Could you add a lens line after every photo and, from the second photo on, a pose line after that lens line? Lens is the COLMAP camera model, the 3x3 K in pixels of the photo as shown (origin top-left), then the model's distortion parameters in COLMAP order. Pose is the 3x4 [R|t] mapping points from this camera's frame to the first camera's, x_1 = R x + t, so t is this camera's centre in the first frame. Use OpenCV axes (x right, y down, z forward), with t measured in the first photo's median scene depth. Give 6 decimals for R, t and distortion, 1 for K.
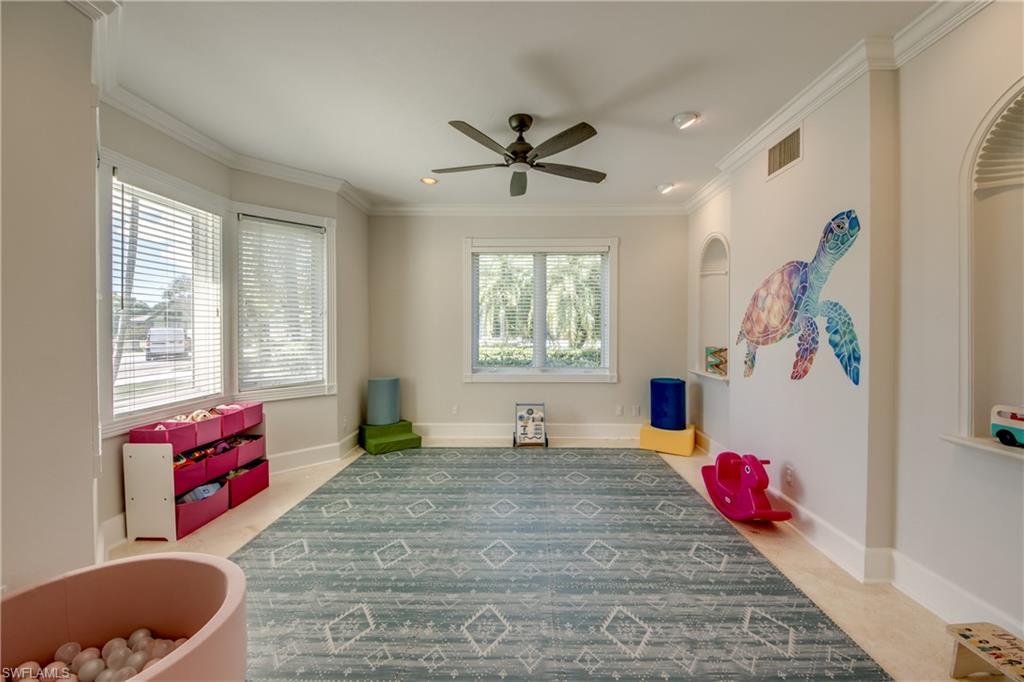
lens RADIAL K [[405.7, 0, 543.1], [0, 405.7, 331.4], [0, 0, 1]] dist [0.000063, -0.008313]
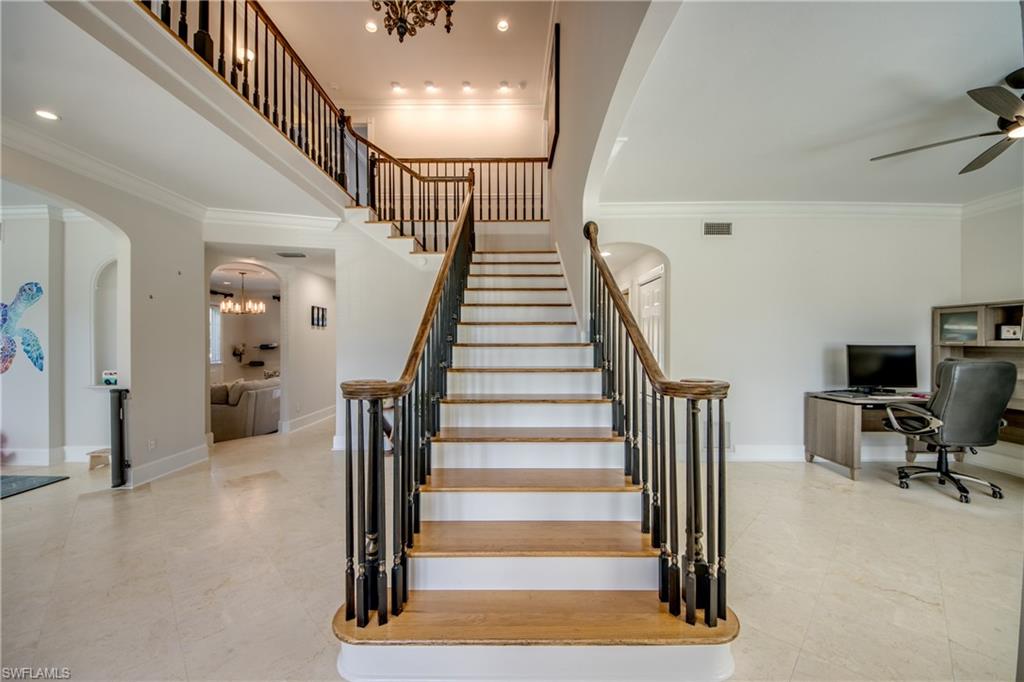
lens RADIAL K [[384.1, 0, 511.9], [0, 384.1, 343.1], [0, 0, 1]] dist [0.025362, -0.019781]
pose [[-0.021463, -0.002374, 0.999767, -1.030965], [0.012263, 0.999921, 0.002638, 0.014508], [-0.999694, 0.012317, -0.021432, -1.144680]]
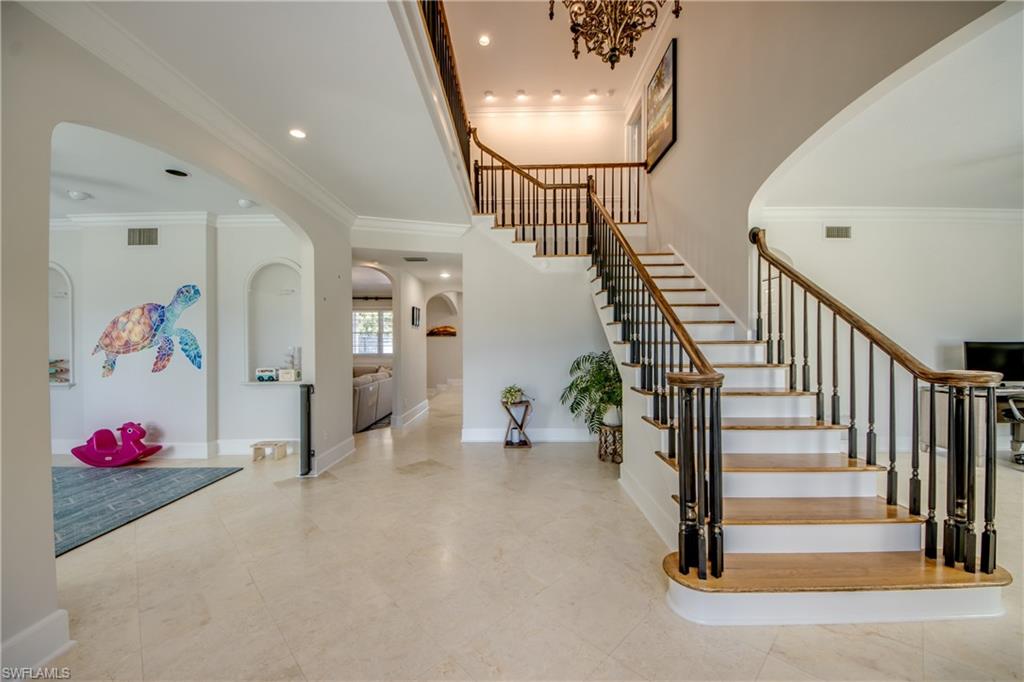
lens RADIAL K [[389.3, 0, 512.0], [0, 389.3, 341.0], [0, 0, 1]] dist [0.025666, -0.021231]
pose [[-0.009192, 0.001965, 0.999956, -1.149547], [0.014807, 0.999889, -0.001829, 0.012151], [-0.999848, 0.014790, -0.009220, -0.548633]]
